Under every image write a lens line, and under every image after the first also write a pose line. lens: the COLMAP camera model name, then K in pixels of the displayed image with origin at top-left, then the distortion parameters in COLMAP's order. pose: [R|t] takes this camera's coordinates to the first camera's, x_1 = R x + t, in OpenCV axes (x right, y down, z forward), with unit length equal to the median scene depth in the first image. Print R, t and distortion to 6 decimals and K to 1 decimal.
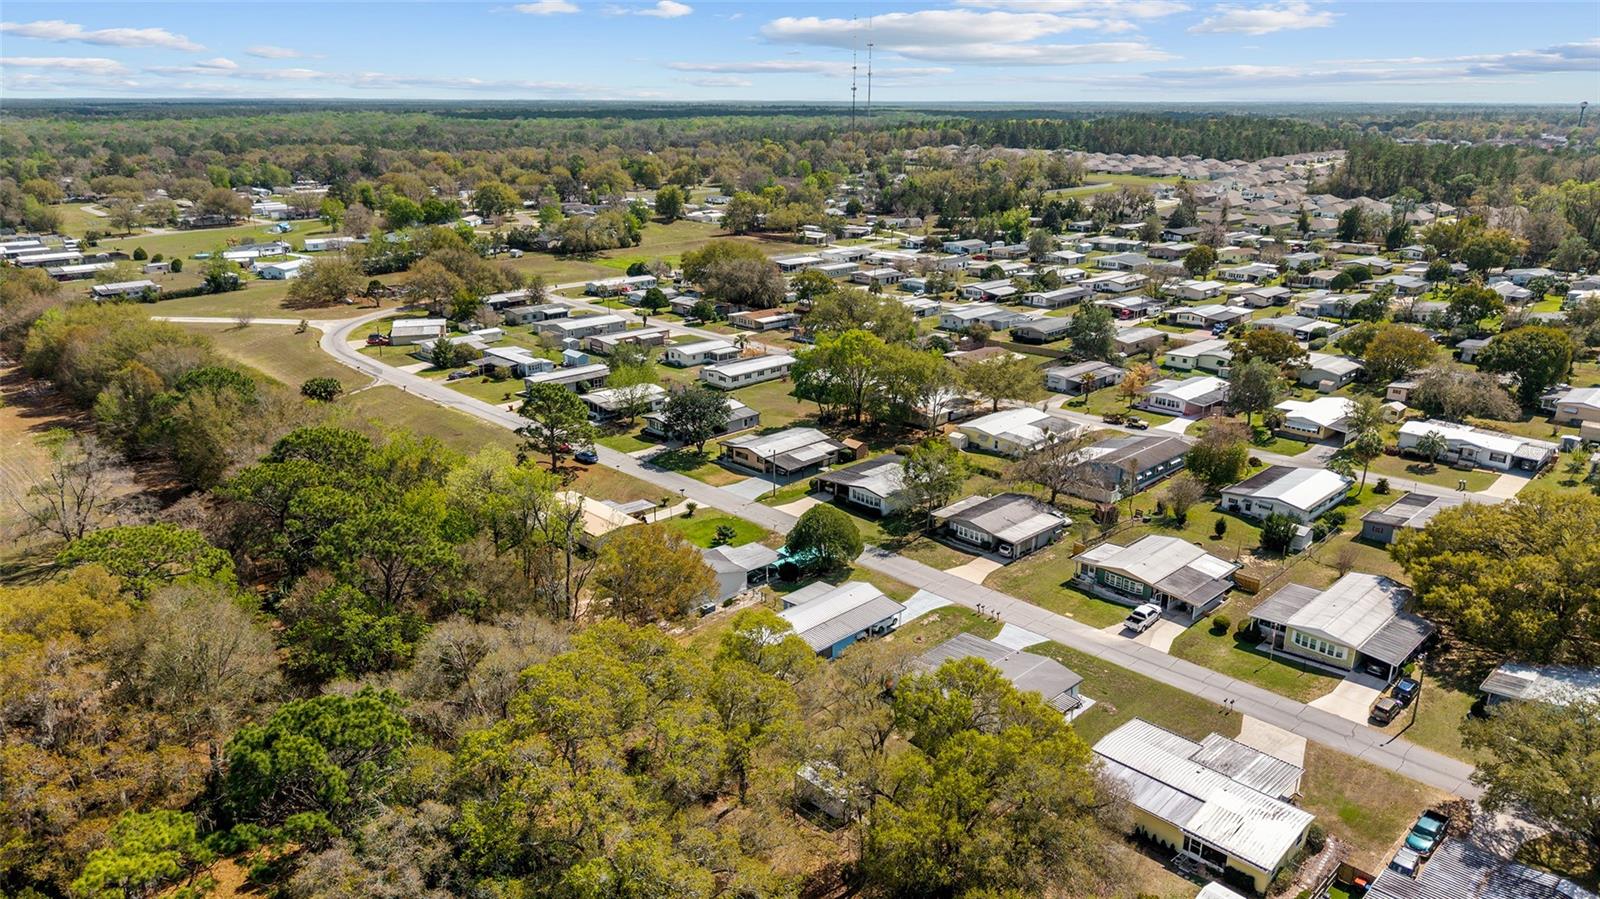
lens RADIAL K [[1079.7, 0, 800.0], [0, 1079.7, 449.5], [0, 0, 1]] dist [0.004166, -0.000572]
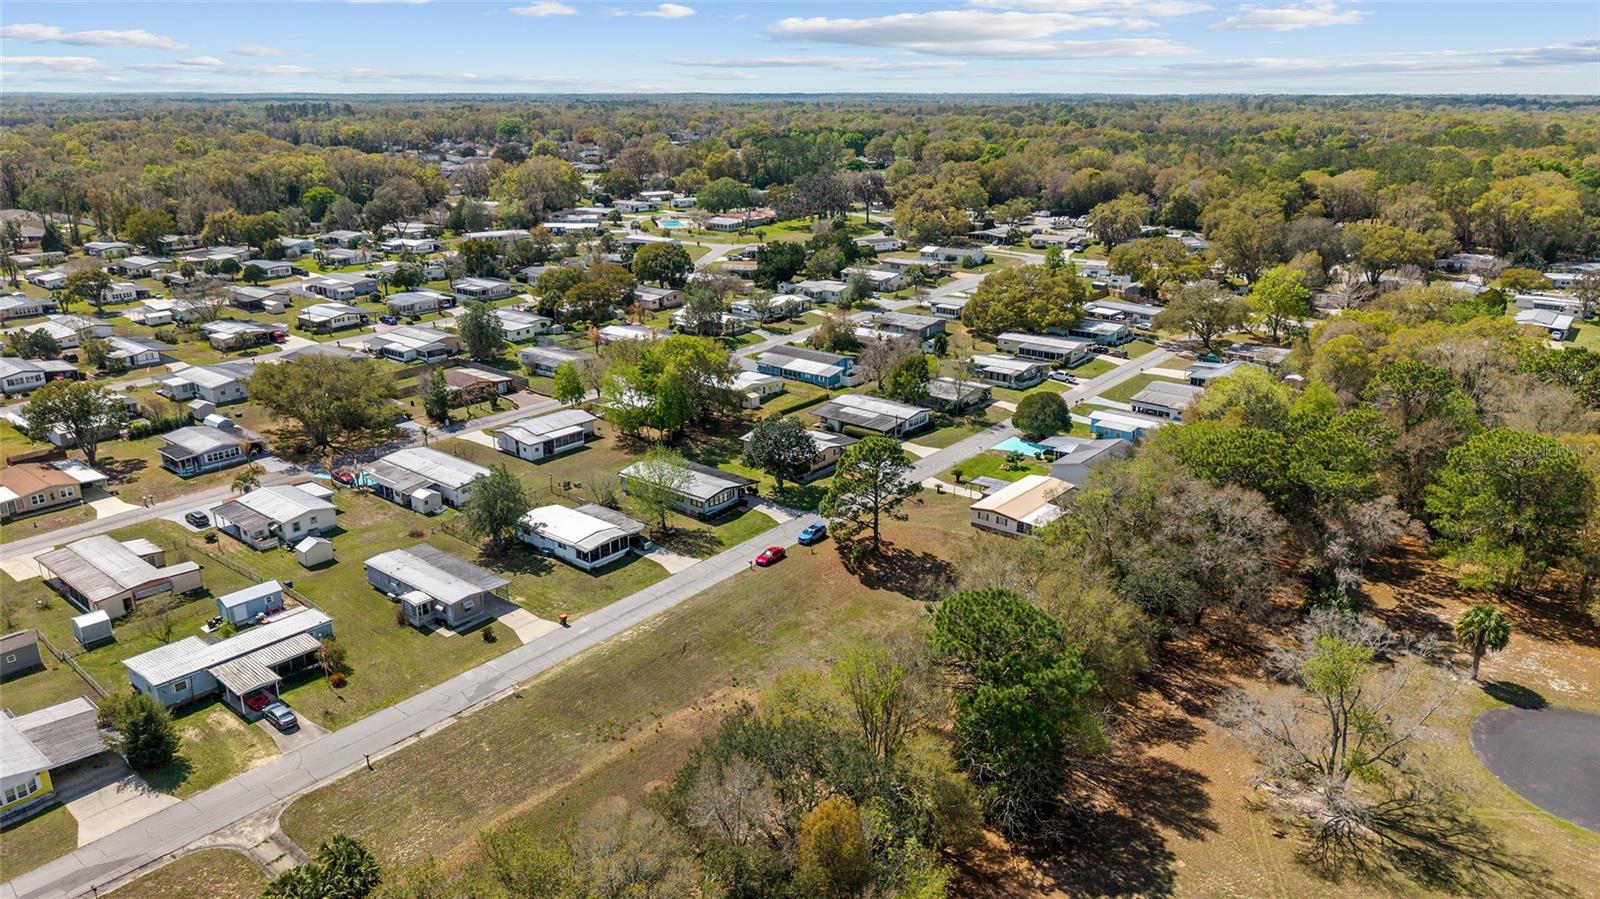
lens RADIAL K [[1079.7, 0, 800.0], [0, 1079.7, 449.5], [0, 0, 1]] dist [0.004166, -0.000572]
pose [[-0.111634, -0.315591, 0.942306, -0.927929], [0.304486, 0.891762, 0.334736, -0.320752], [-0.945953, 0.324287, -0.003458, 0.970970]]
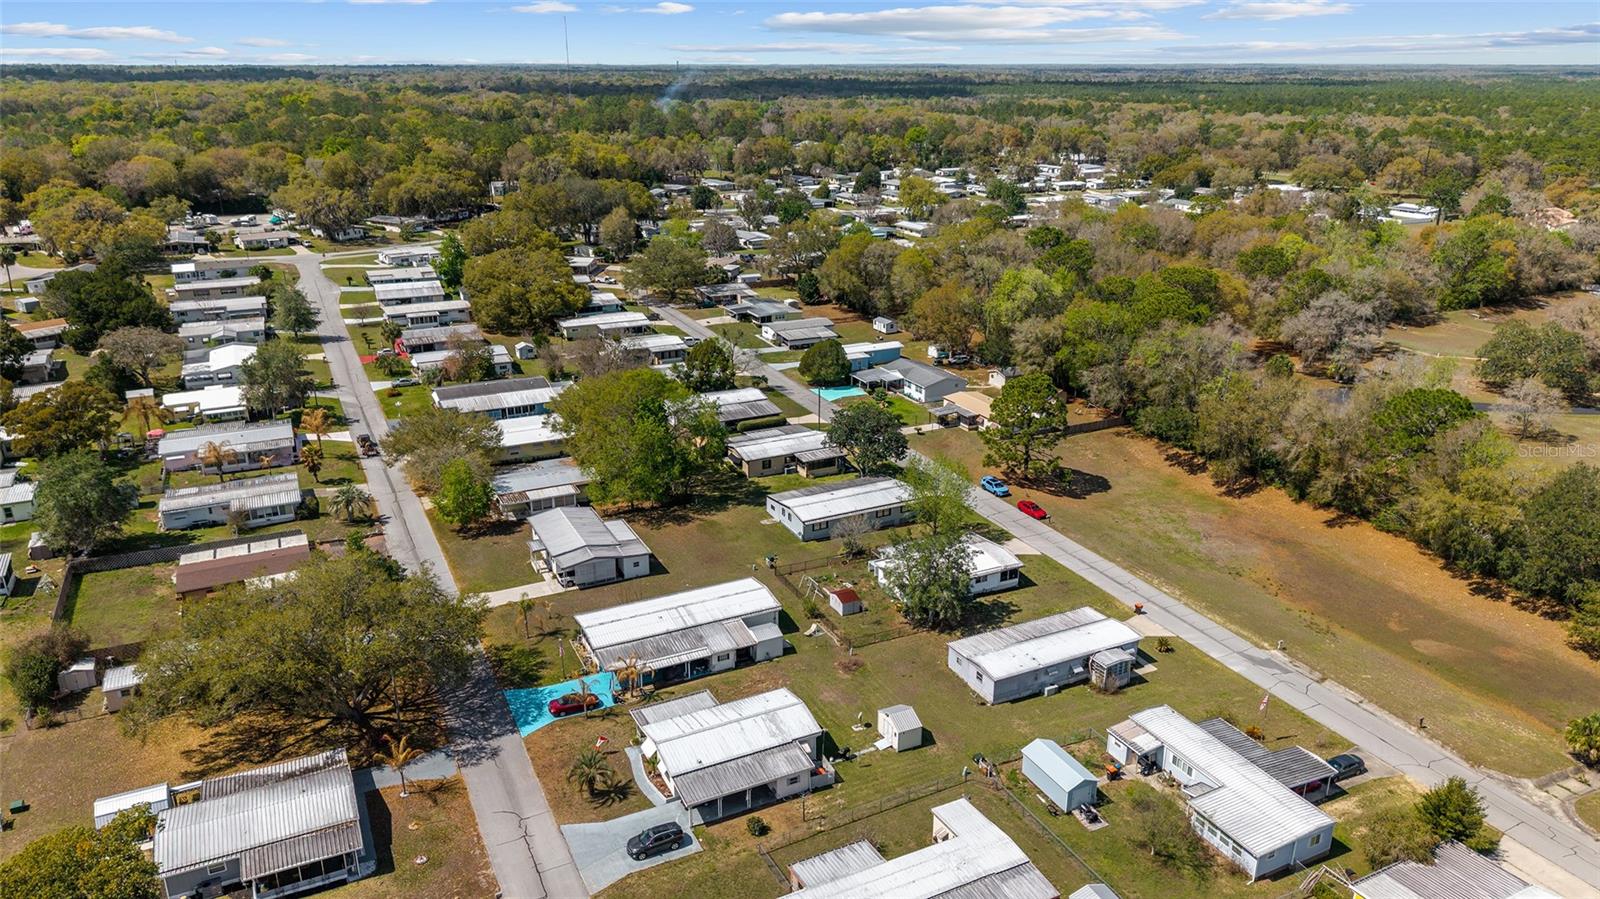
lens RADIAL K [[1102.0, 0, 802.0], [0, 1102.0, 397.8], [0, 0, 1]] dist [-0.003495, -0.001714]
pose [[-0.952947, -0.089342, 0.289673, -0.293494], [0.091009, 0.827182, 0.554516, -0.542577], [-0.289154, 0.554787, -0.780129, 1.657976]]
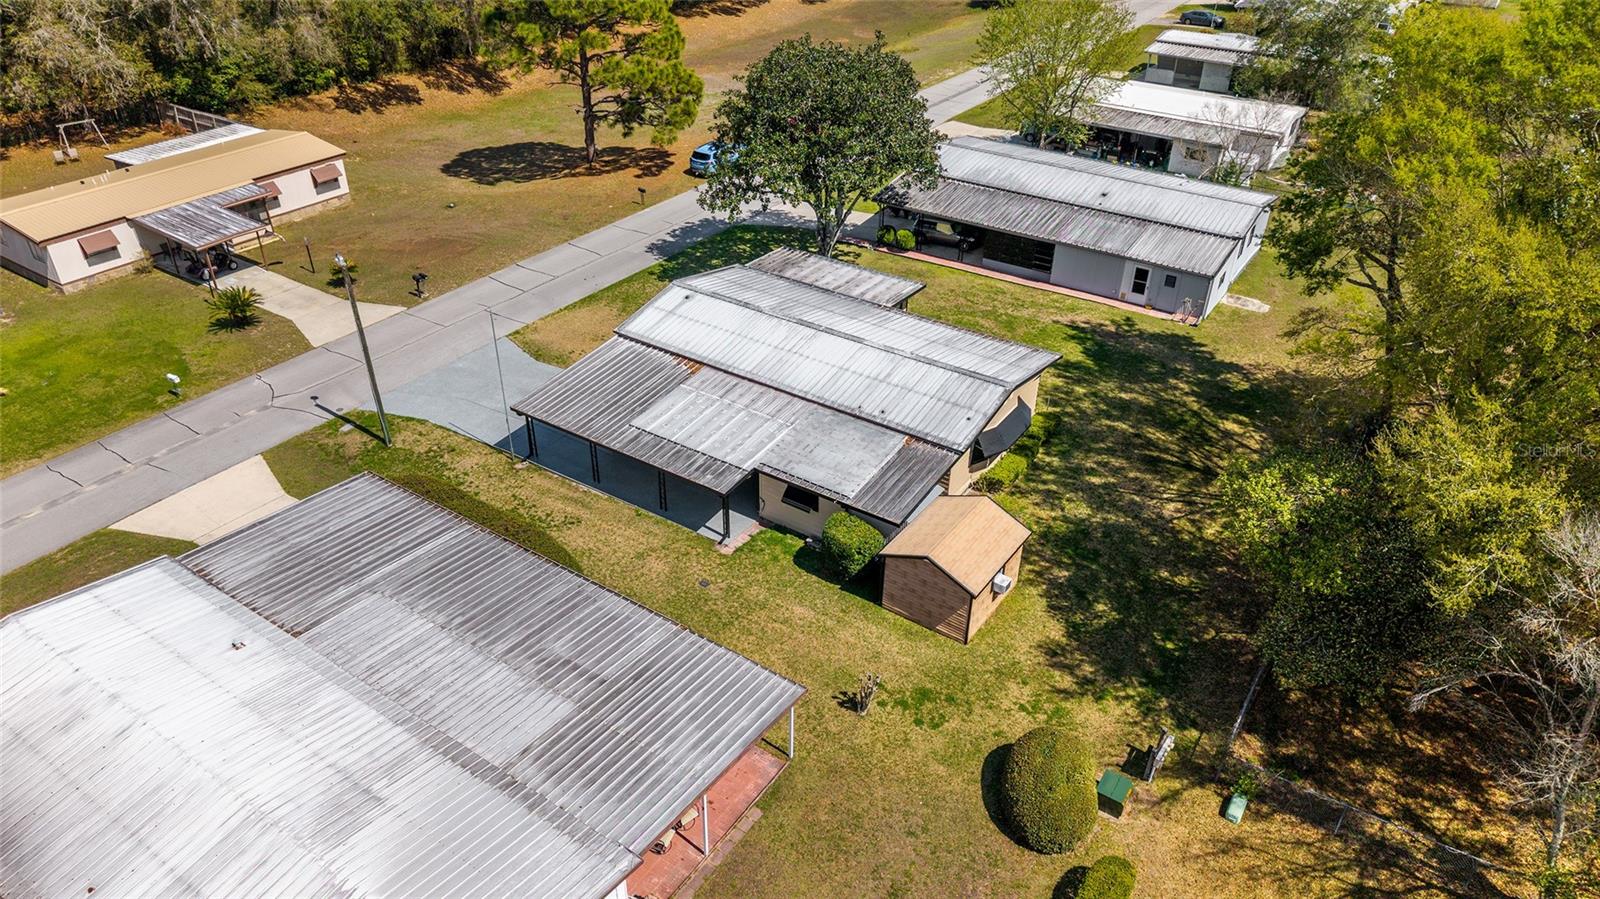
lens RADIAL K [[1079.7, 0, 800.0], [0, 1079.7, 449.5], [0, 0, 1]] dist [0.004166, -0.000572]
pose [[0.209320, 0.530043, -0.821730, 0.182165], [-0.311576, 0.832698, 0.457749, -0.090751], [0.926879, 0.160216, 0.339449, 0.892131]]
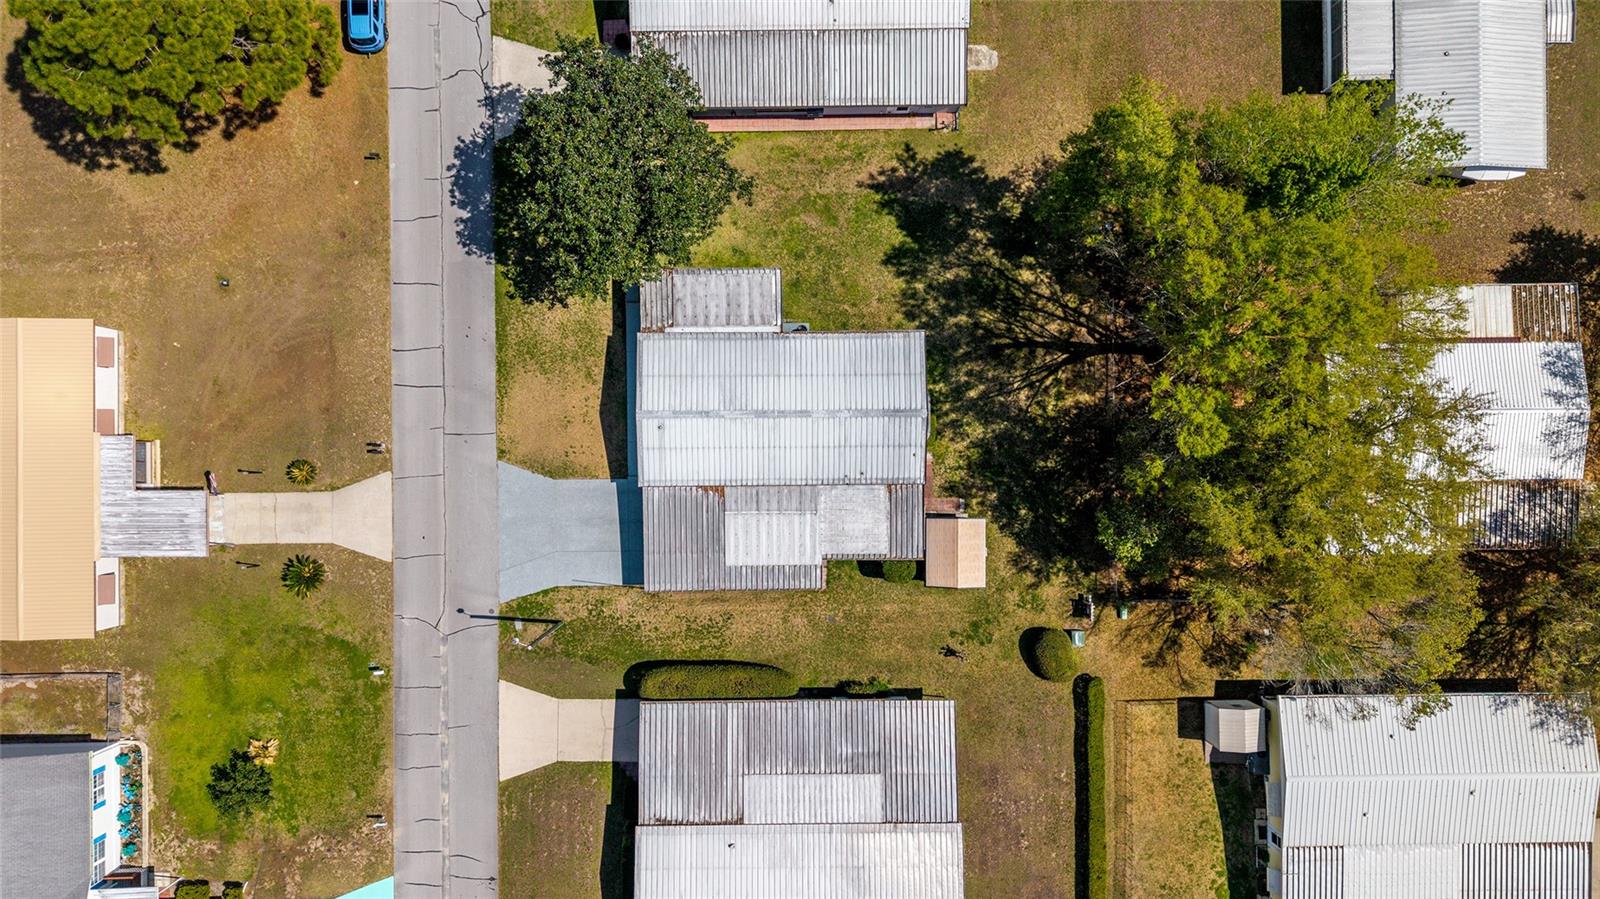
lens RADIAL K [[1050.5, 0, 798.5], [0, 1050.5, 470.0], [0, 0, 1]] dist [0.017636, -0.003674]
pose [[0.724434, 0.689321, 0.005729, -0.002465], [-0.220704, 0.224058, 0.949256, -0.294974], [0.653059, -0.688938, 0.314451, 0.867406]]
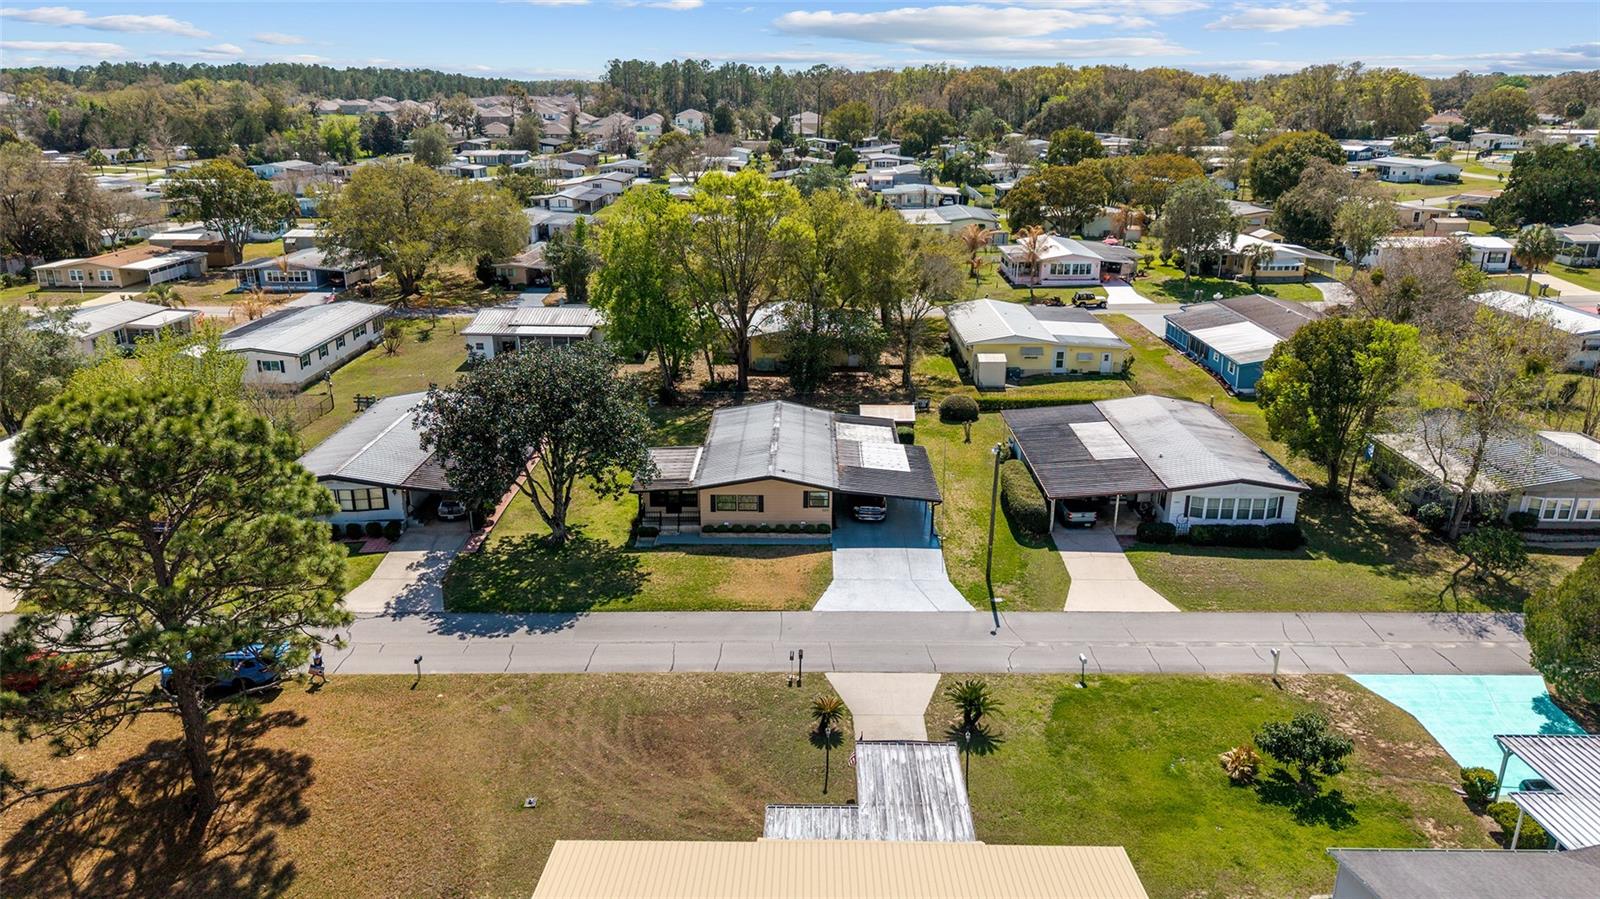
lens RADIAL K [[1097.9, 0, 800.2], [0, 1097.9, 417.0], [0, 0, 1]] dist [0.004675, -0.002069]
pose [[0.701363, -0.203185, 0.683232, -0.262294], [0.216183, 0.974000, 0.067736, -0.039332], [-0.679231, 0.100195, 0.727053, 0.694252]]
